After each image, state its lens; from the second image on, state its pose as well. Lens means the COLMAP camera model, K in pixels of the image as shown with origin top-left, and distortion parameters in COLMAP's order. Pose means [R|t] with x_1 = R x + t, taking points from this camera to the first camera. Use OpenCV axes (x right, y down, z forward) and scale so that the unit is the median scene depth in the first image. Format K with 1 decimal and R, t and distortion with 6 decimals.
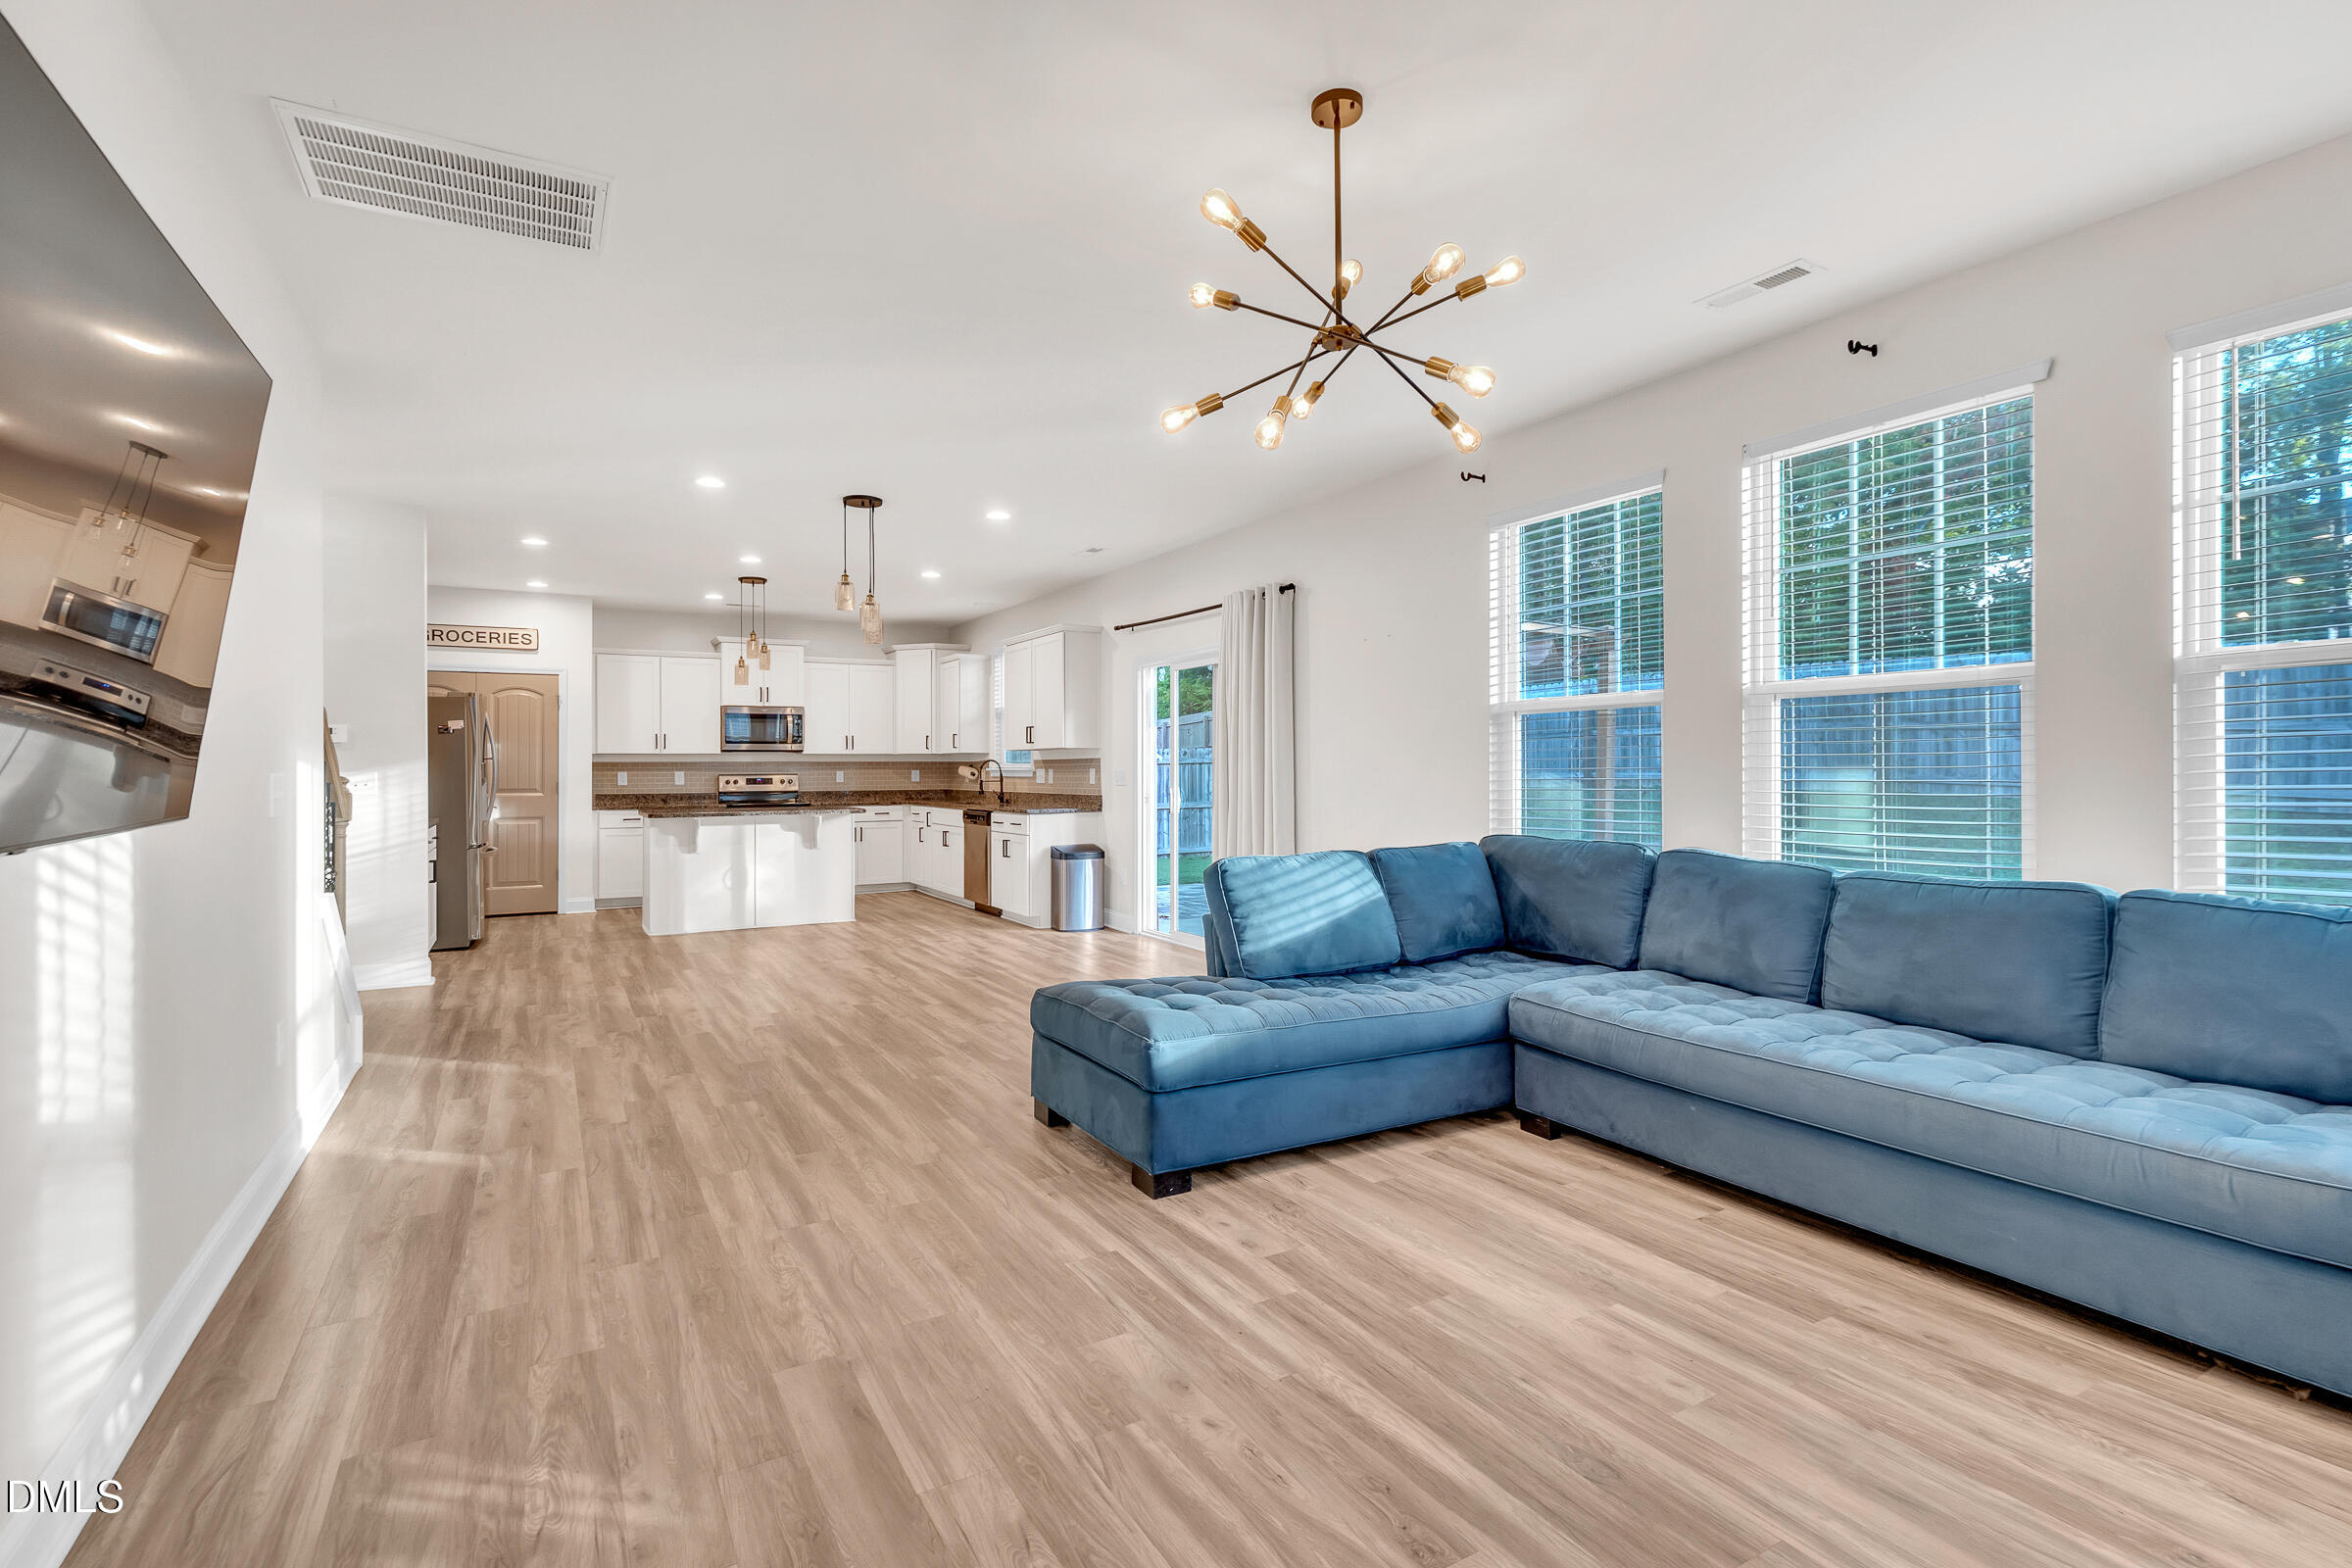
lens RADIAL K [[1099.3, 0, 1141.3], [0, 1099.3, 803.7], [0, 0, 1]] dist [-0.002393, -0.000304]
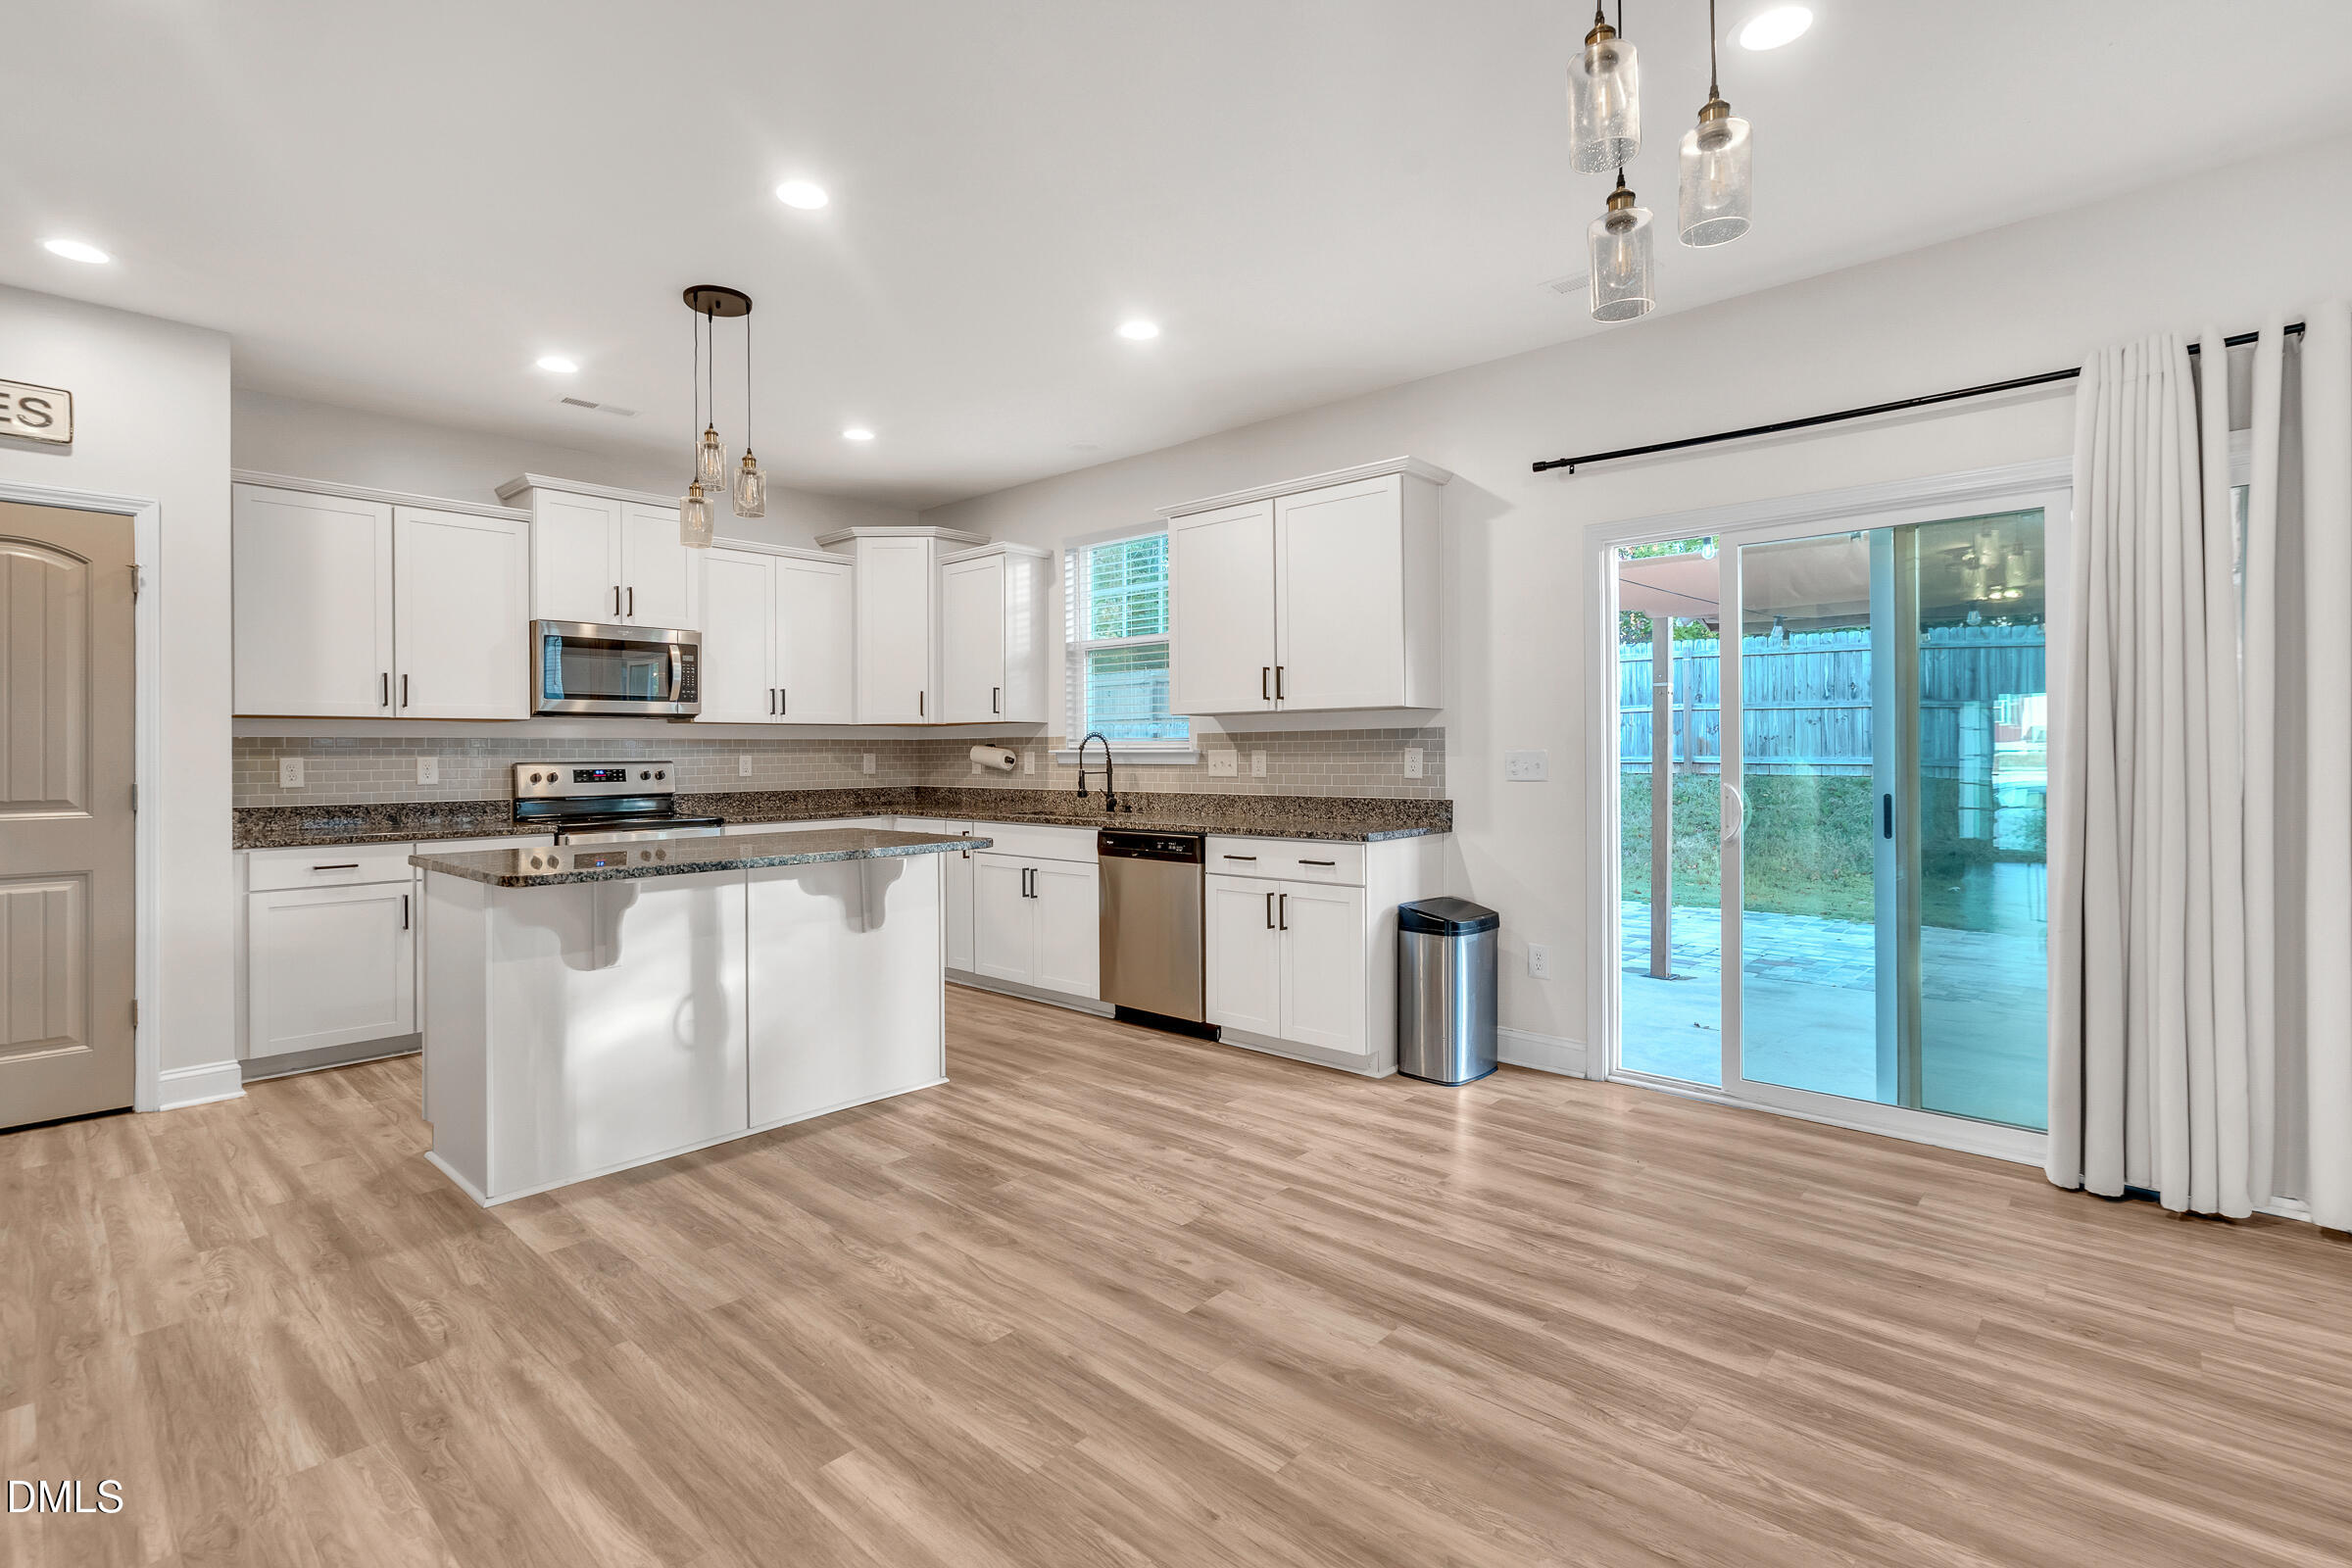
lens RADIAL K [[1137.3, 0, 1176.0], [0, 1137.3, 784.0], [0, 0, 1]] dist [-0.001154, 0.000232]
pose [[0.953871, -0.007914, 0.300114, -0.266291], [0.009778, 0.999941, -0.004711, -0.012093], [-0.300059, 0.007428, 0.953892, 0.446191]]
